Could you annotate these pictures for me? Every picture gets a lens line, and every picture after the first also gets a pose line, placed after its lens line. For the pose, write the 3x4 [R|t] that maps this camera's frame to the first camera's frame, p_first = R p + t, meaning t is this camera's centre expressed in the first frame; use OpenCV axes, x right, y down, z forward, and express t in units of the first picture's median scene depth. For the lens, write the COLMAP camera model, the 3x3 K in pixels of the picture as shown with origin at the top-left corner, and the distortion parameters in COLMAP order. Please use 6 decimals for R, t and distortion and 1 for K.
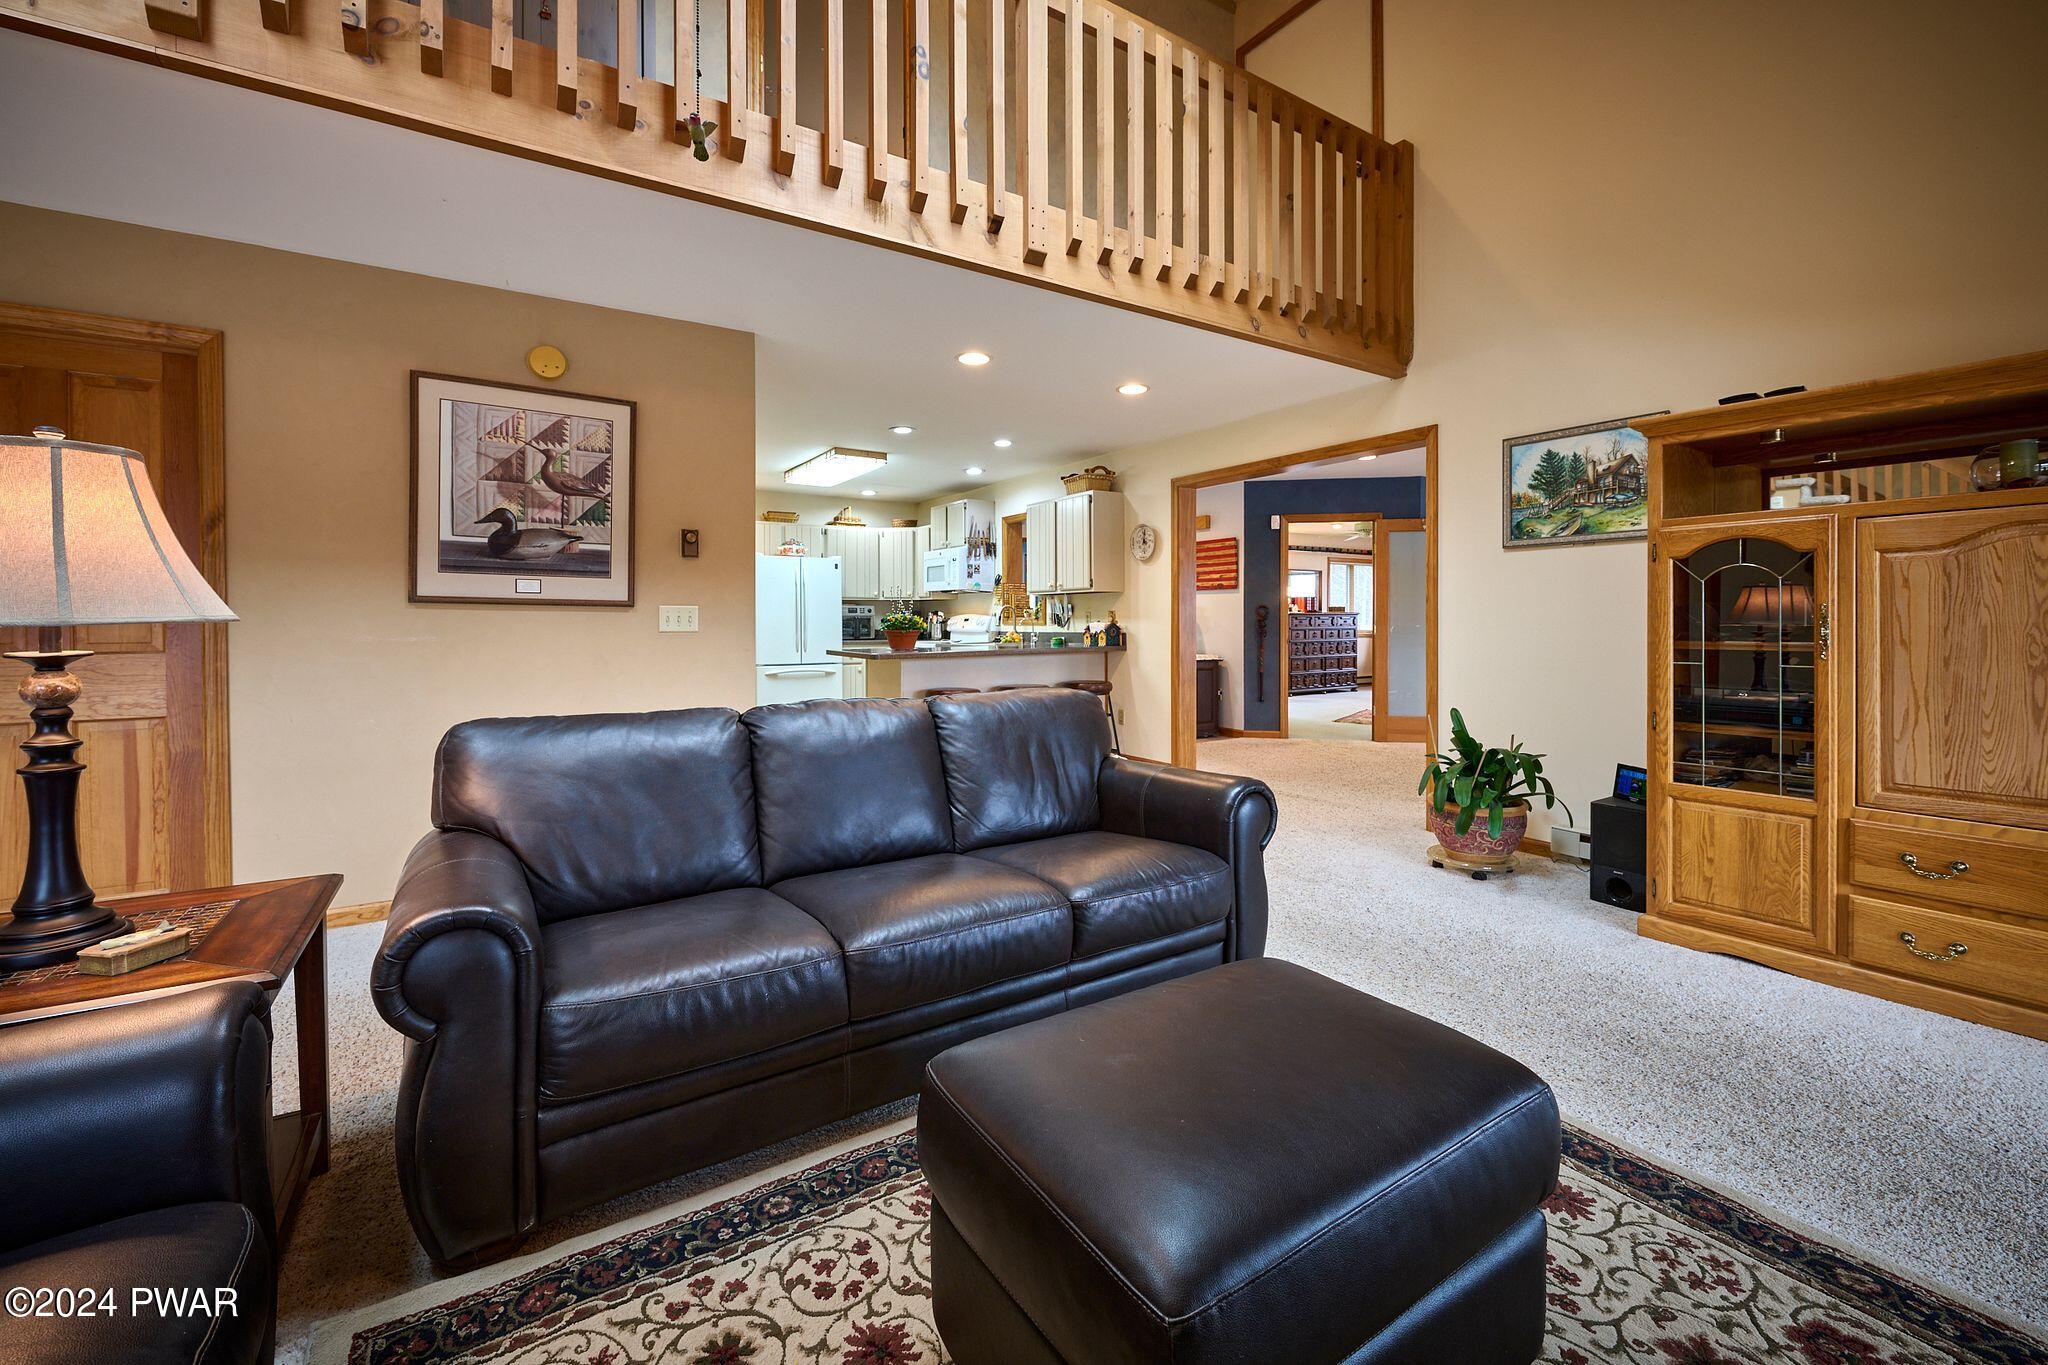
lens RADIAL K [[833.3, 0, 1013.6], [0, 833.3, 625.3], [0, 0, 1]] dist [-0.011154, -0.000064]
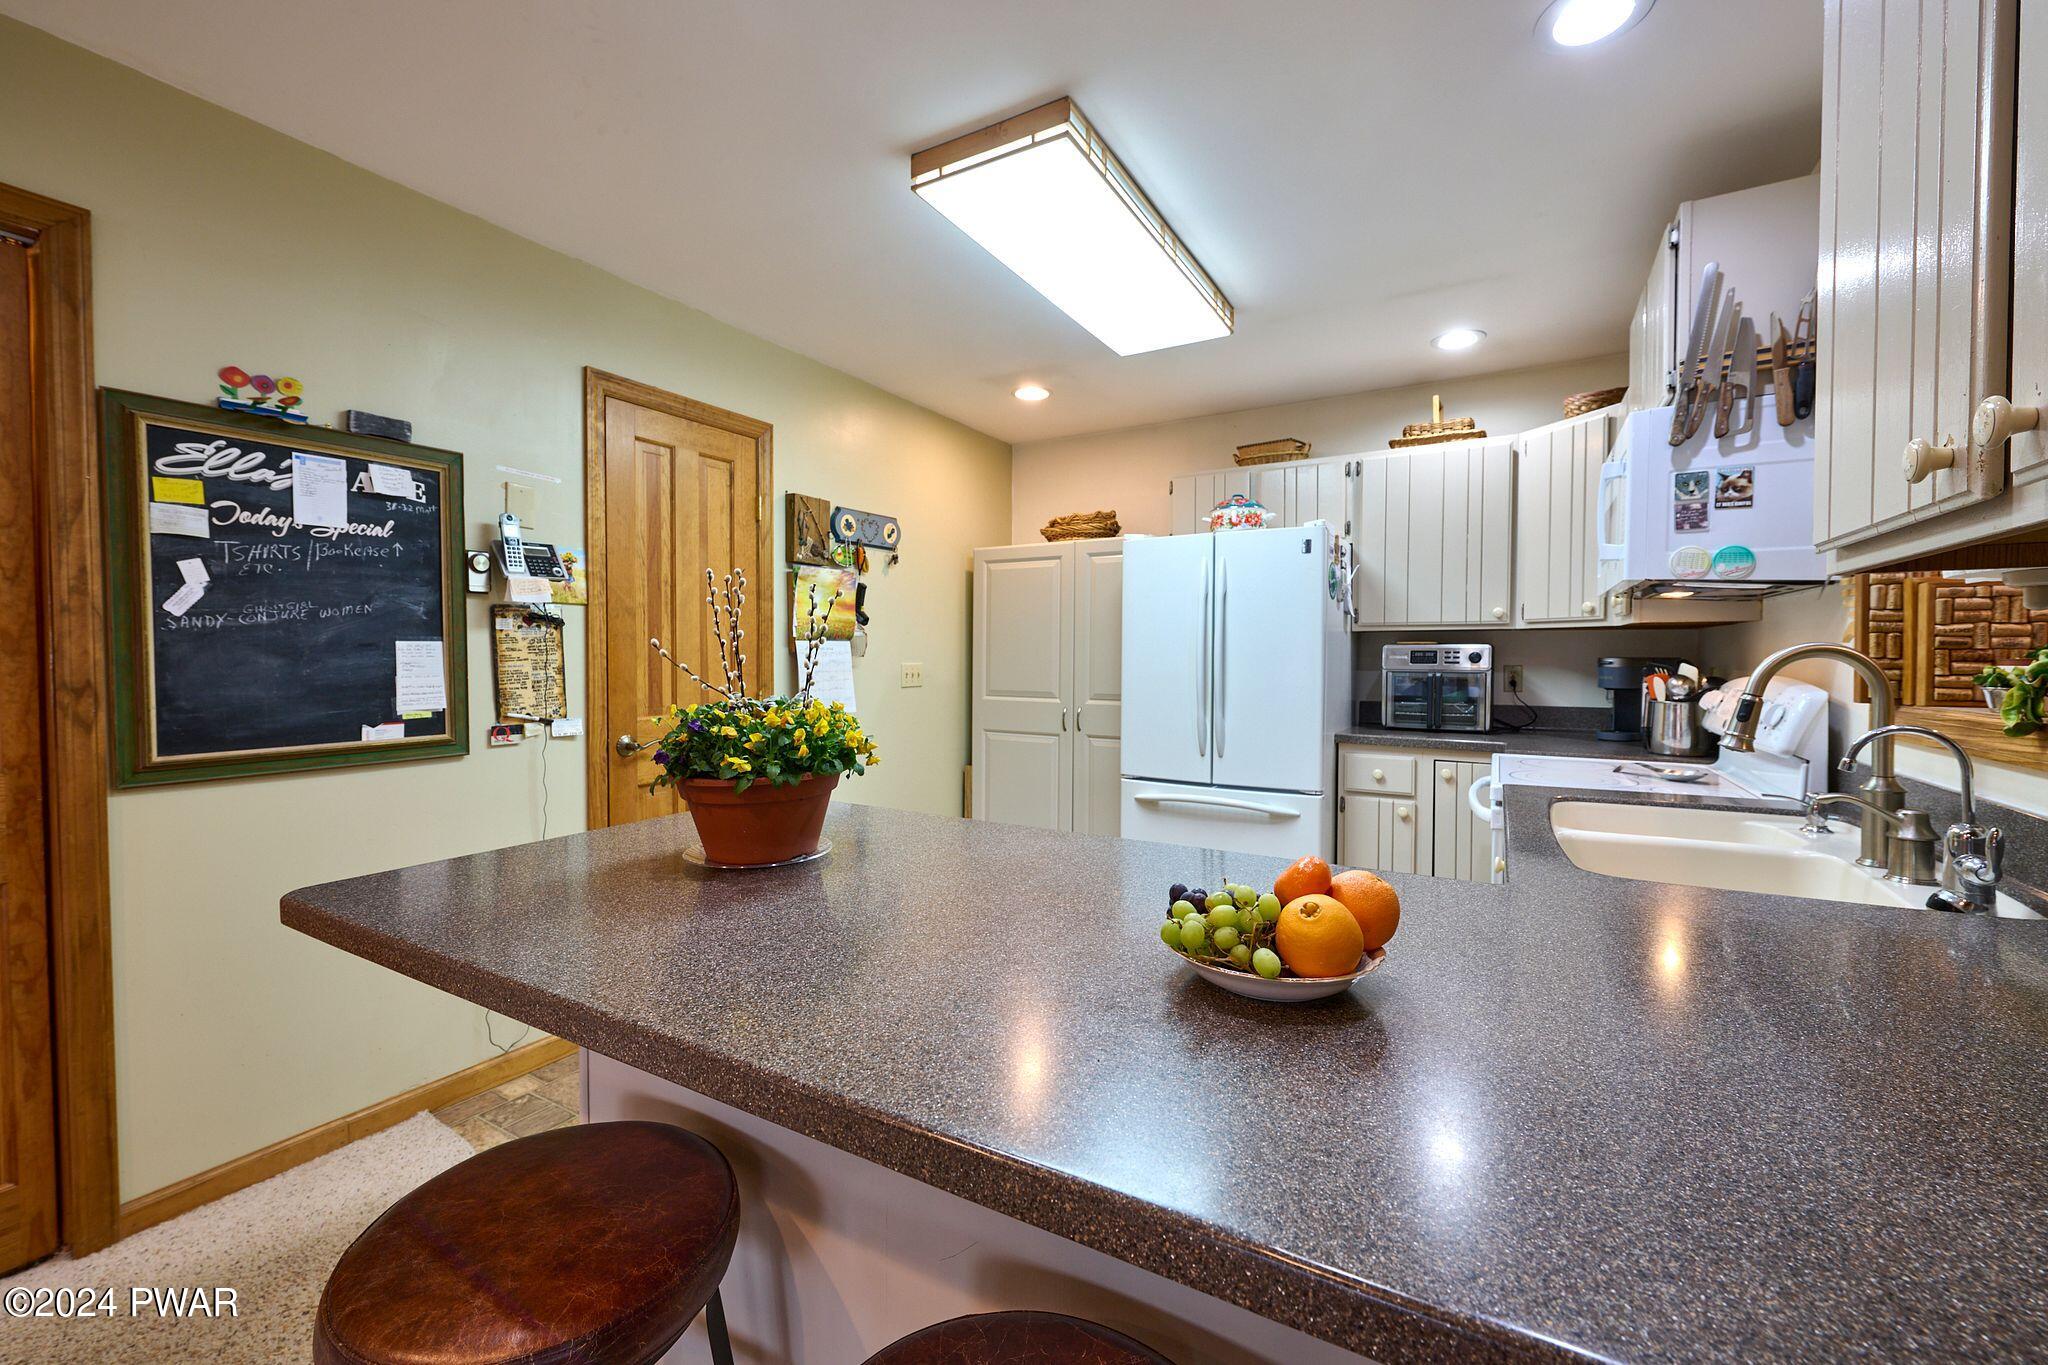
lens RADIAL K [[835.1, 0, 1019.7], [0, 835.1, 676.0], [0, 0, 1]] dist [0.003922, 0.000215]
pose [[0.448501, 0.023918, -0.893462, 0.051602], [-0.009006, 0.999712, 0.022241, -0.011655], [0.893737, -0.001928, 0.448587, 0.464416]]
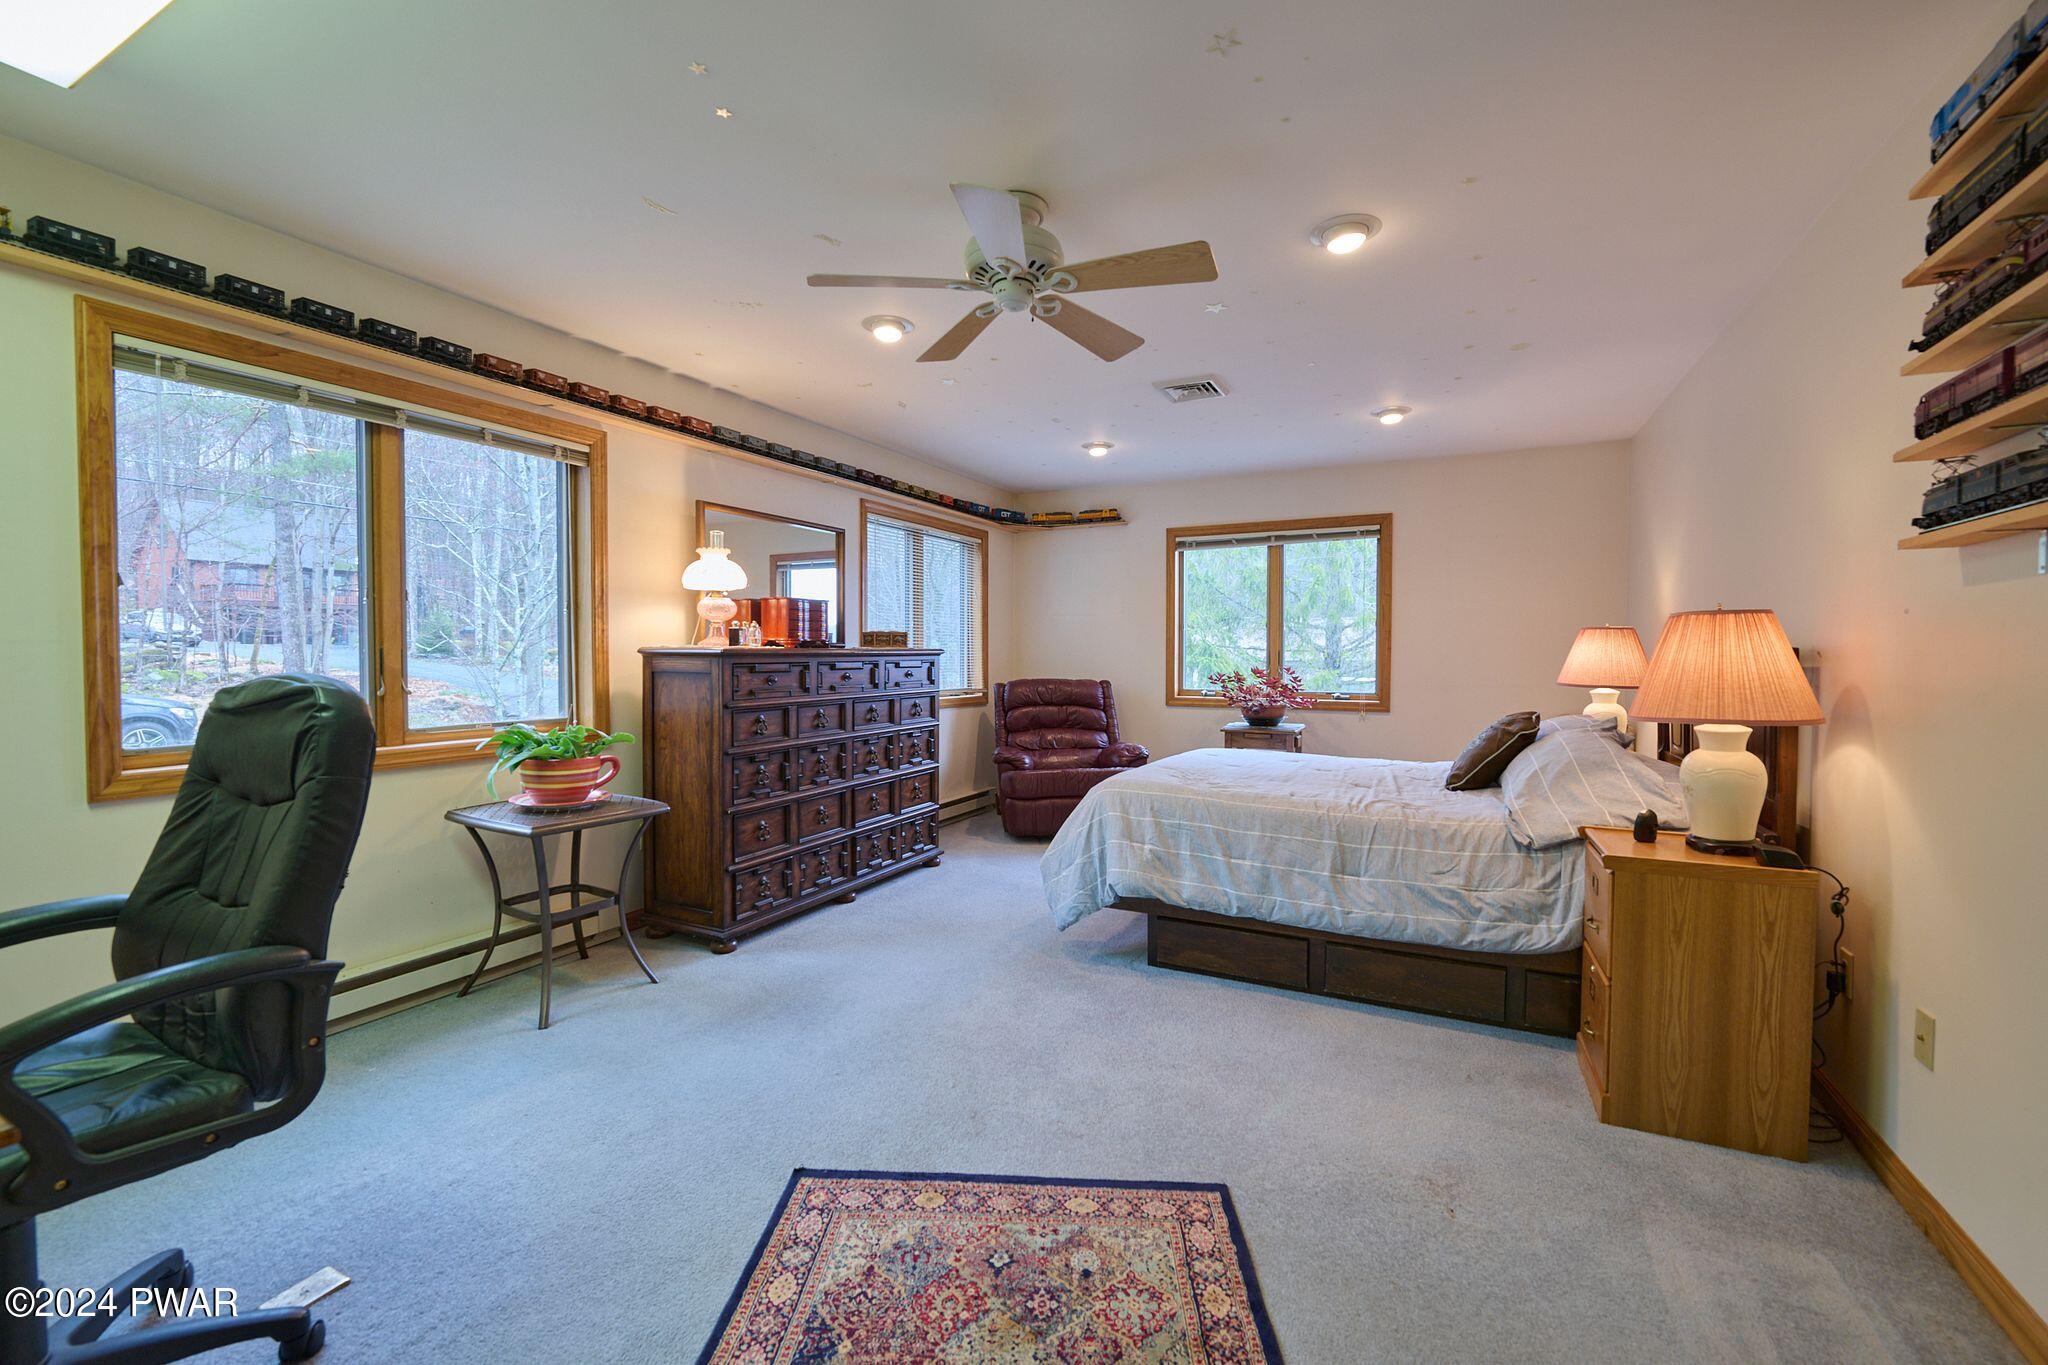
lens RADIAL K [[833.3, 0, 1022.2], [0, 833.3, 674.5], [0, 0, 1]] dist [-0.011154, -0.000064]
pose [[0.857113, -0.012116, 0.514986, 0.268895], [0.003268, 0.999831, 0.018083, -0.011122], [-0.515118, -0.013816, 0.857008, 0.699771]]
